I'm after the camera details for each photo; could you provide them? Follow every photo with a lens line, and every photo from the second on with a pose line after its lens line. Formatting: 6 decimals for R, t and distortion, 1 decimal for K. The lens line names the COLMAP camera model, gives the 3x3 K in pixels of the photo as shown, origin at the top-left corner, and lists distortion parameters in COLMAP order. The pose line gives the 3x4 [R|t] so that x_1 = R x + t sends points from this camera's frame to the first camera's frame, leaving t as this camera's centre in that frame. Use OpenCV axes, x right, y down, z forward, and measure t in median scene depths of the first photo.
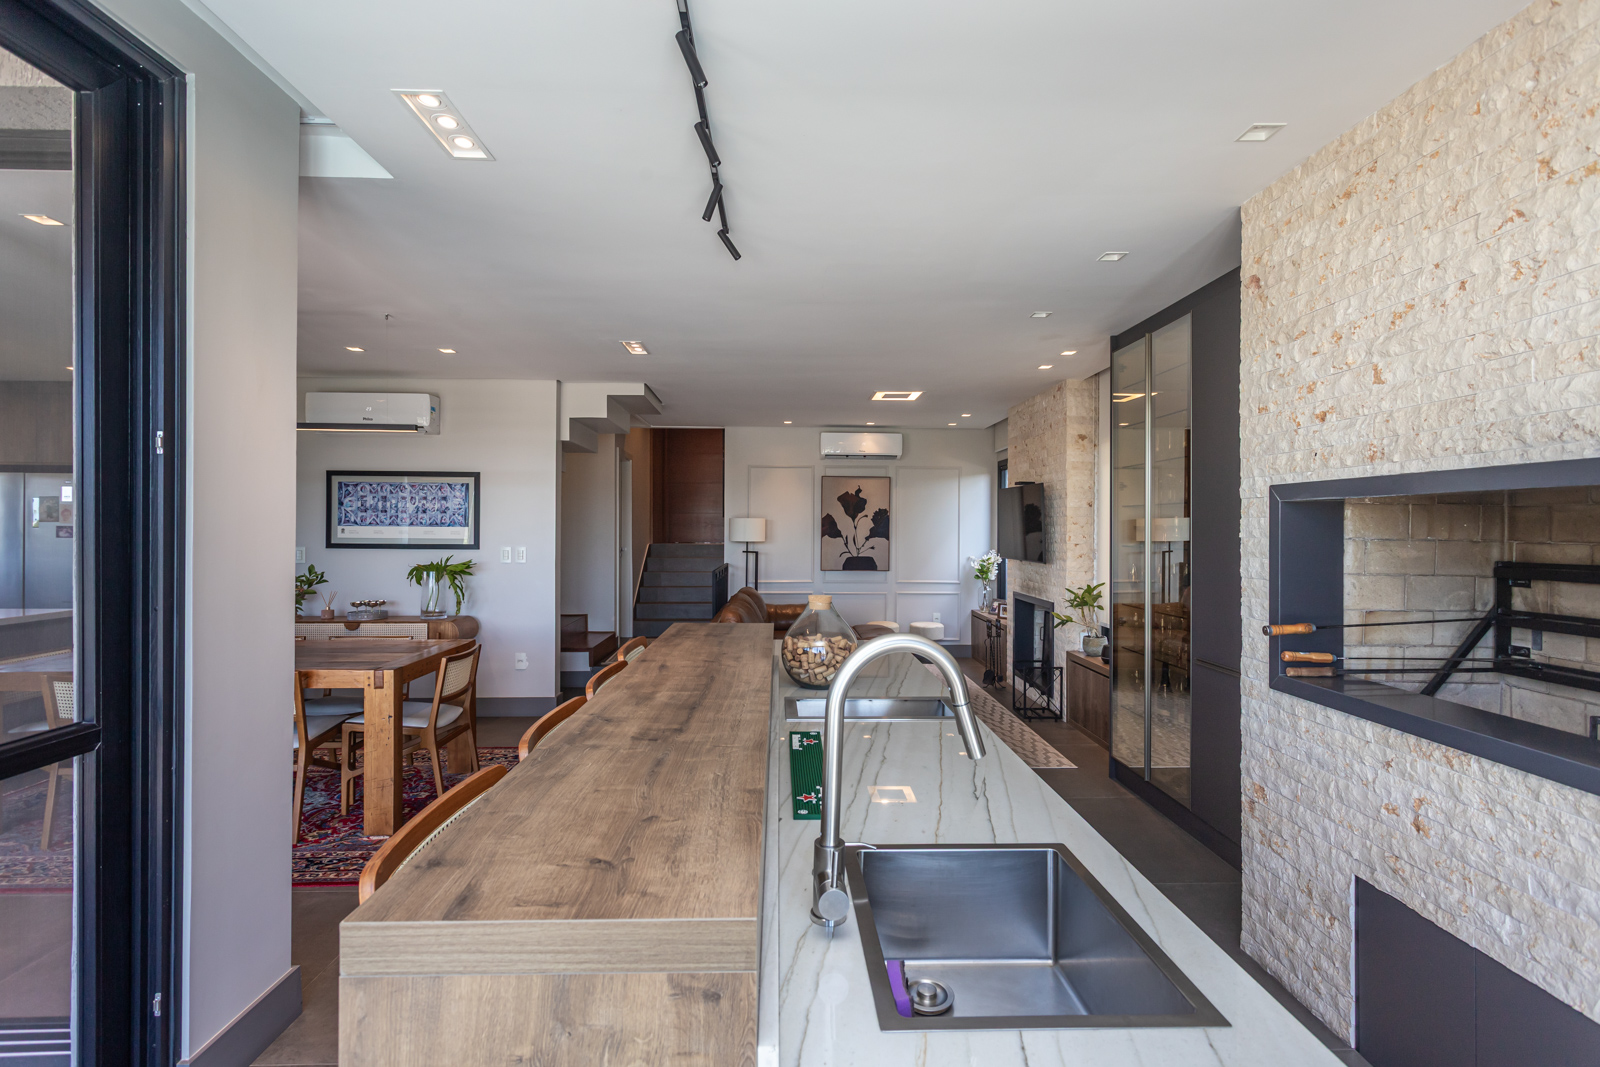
lens RADIAL K [[759.7, 0, 798.3], [0, 759.7, 529.2], [0, 0, 1]] dist [-0.001988, 0.000834]
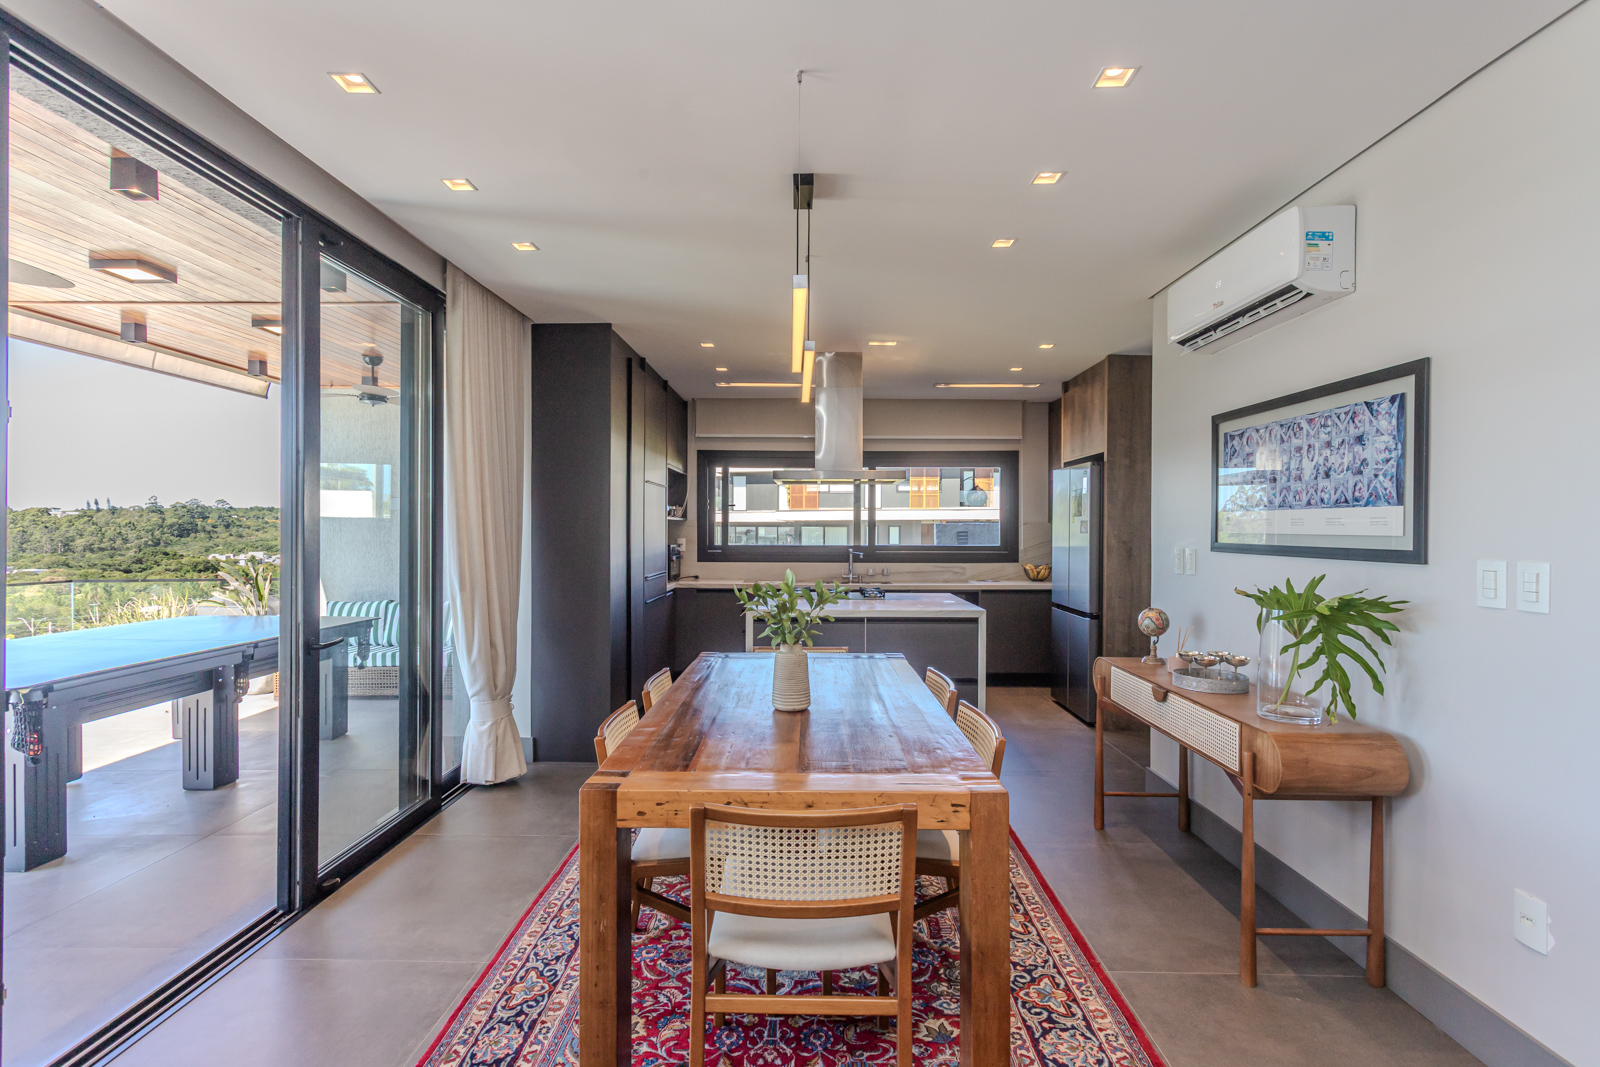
lens RADIAL K [[759.7, 0, 798.3], [0, 759.7, 529.2], [0, 0, 1]] dist [-0.001988, 0.000834]
pose [[-0.047164, -0.004702, -0.998876, -0.032771], [-0.007046, 0.999966, -0.004374, 0.013036], [0.998862, 0.006832, -0.047195, 0.710970]]
